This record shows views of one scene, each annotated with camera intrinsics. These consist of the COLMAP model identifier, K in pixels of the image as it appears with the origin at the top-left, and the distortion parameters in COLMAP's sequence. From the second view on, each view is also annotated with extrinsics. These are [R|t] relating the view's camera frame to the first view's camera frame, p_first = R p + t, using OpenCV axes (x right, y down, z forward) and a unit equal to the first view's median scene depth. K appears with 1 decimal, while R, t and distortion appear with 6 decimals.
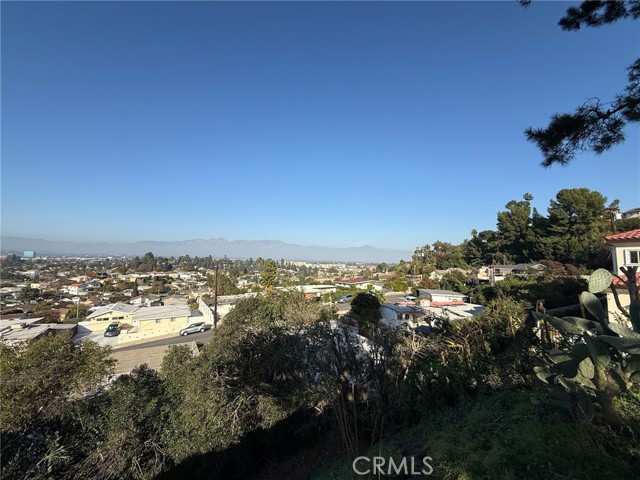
lens RADIAL K [[259.4, 0, 321.3], [0, 259.4, 242.6], [0, 0, 1]] dist [0.004174, -0.000603]
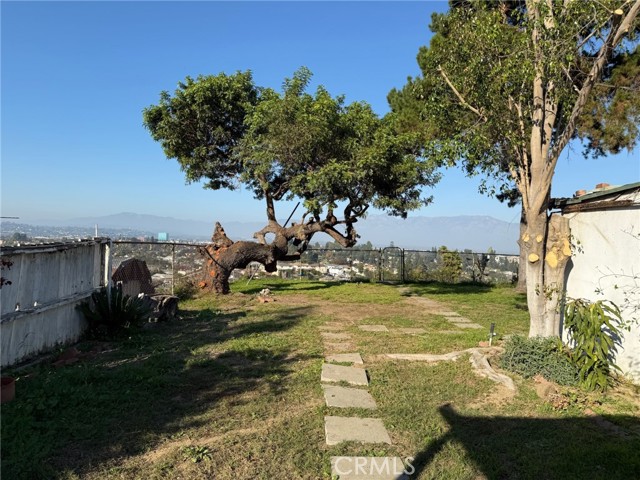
lens RADIAL K [[454.1, 0, 318.7], [0, 454.1, 245.1], [0, 0, 1]] dist [0.070097, -0.070809]
pose [[0.870946, 0.021704, -0.490899, 0.083940], [0.004523, 0.998628, 0.052176, -0.009131], [0.491358, -0.047663, 0.869653, -0.216914]]
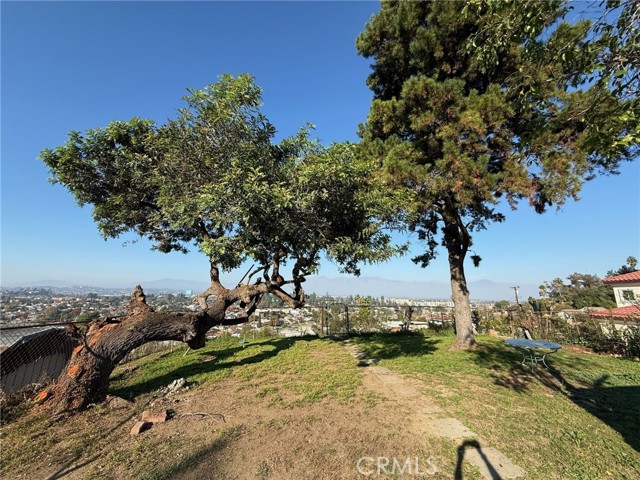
lens RADIAL K [[259.4, 0, 318.4], [0, 259.4, 243.0], [0, 0, 1]] dist [0.004174, -0.000603]
pose [[0.926150, -0.078270, -0.368945, 0.044998], [0.026432, 0.989294, -0.143524, -0.008998], [0.376229, 0.123173, 0.918303, -0.130198]]
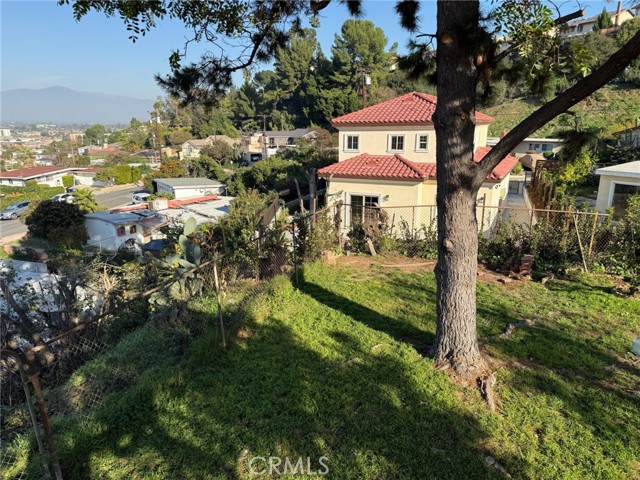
lens RADIAL K [[454.1, 0, 315.7], [0, 454.1, 241.4], [0, 0, 1]] dist [0.070097, -0.070809]
pose [[0.788546, -0.173298, 0.590054, 0.005244], [-0.027694, 0.948494, 0.315581, -0.020301], [-0.614352, -0.265191, 0.743132, -0.045446]]
